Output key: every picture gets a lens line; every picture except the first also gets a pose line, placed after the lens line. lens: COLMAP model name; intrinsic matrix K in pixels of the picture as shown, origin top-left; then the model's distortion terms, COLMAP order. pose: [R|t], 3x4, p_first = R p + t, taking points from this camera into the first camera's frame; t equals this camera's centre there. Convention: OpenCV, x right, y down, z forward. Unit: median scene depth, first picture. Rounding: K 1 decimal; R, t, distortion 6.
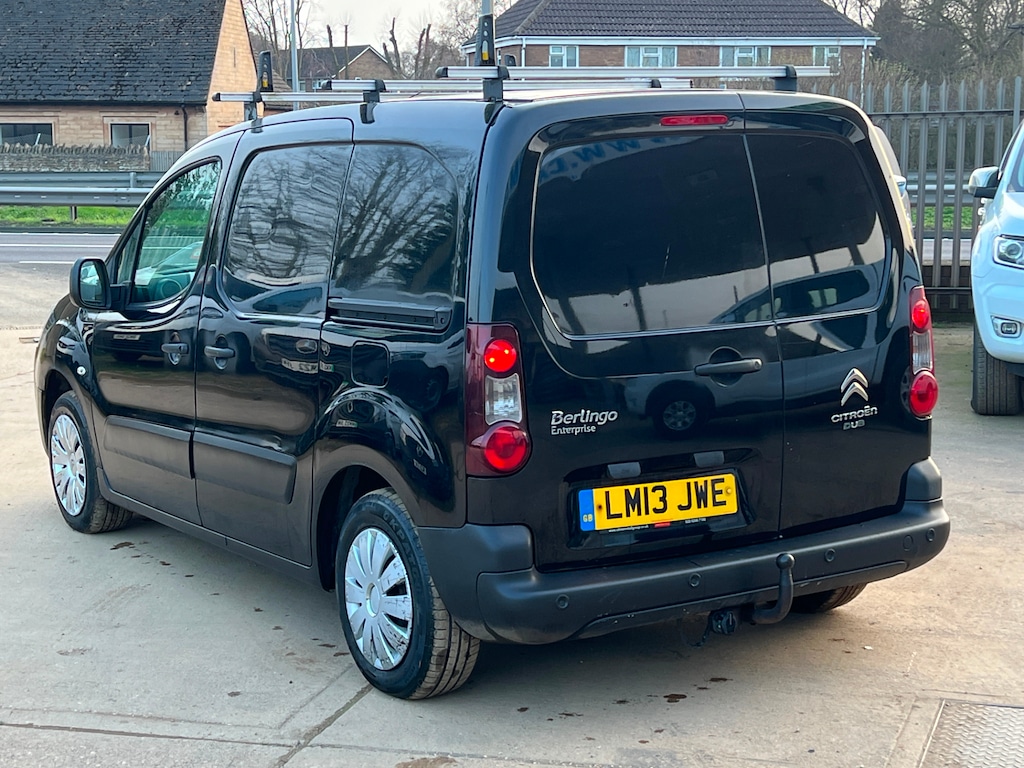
lens RADIAL K [[1965.1, 0, 452.8], [0, 1965.1, 415.9], [0, 0, 1]] dist [0.169633, 0.000000]
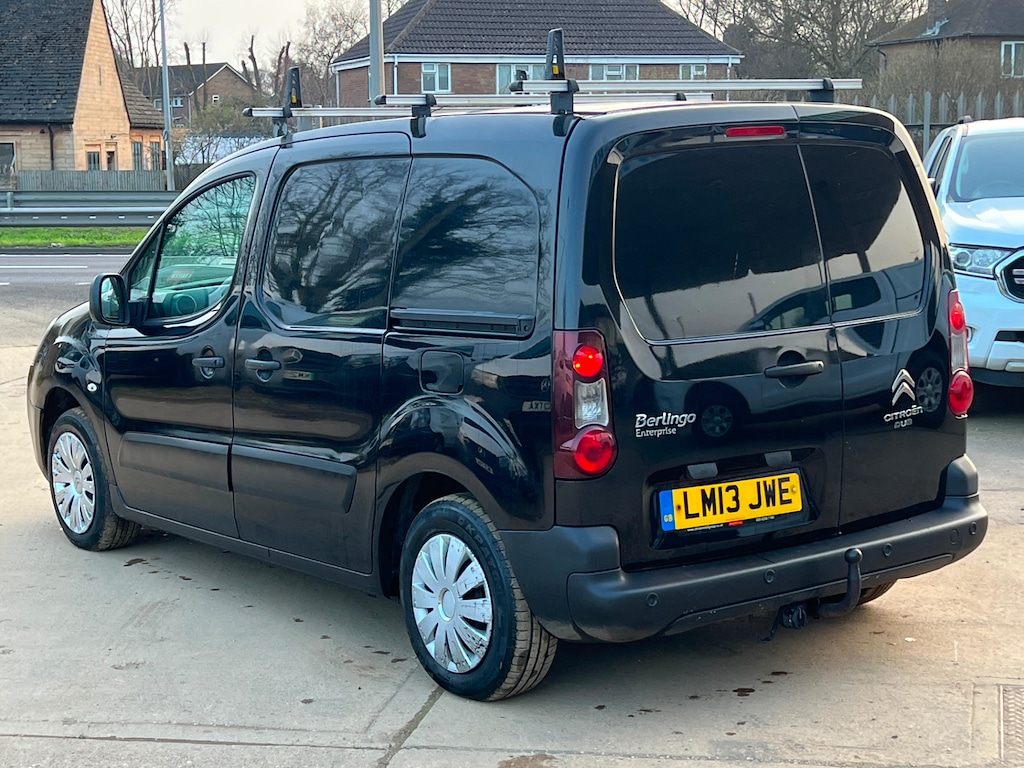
lens RADIAL K [[1965.1, 0, 458.2], [0, 1965.1, 426.3], [0, 0, 1]] dist [0.169633, 0.000000]
pose [[0.996148, -0.019512, 0.085495, -0.117927], [0.019847, 0.999798, -0.003068, 0.004454], [-0.085418, 0.004753, 0.996334, -0.015150]]
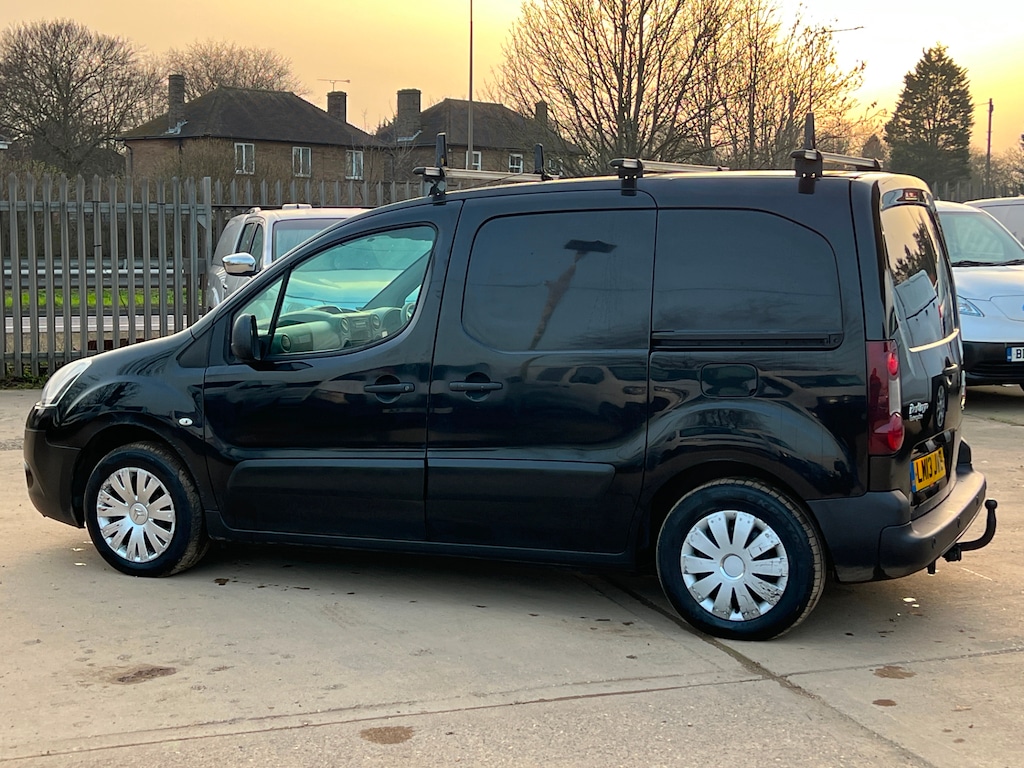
lens RADIAL K [[1757.9, 0, 486.0], [0, 1757.9, 454.3], [0, 0, 1]] dist [0.102535, 0.000000]
pose [[0.815261, -0.068721, 0.575002, -0.806690], [0.078736, 0.996867, 0.007505, -0.000019], [-0.573716, 0.039155, 0.818118, 0.154788]]
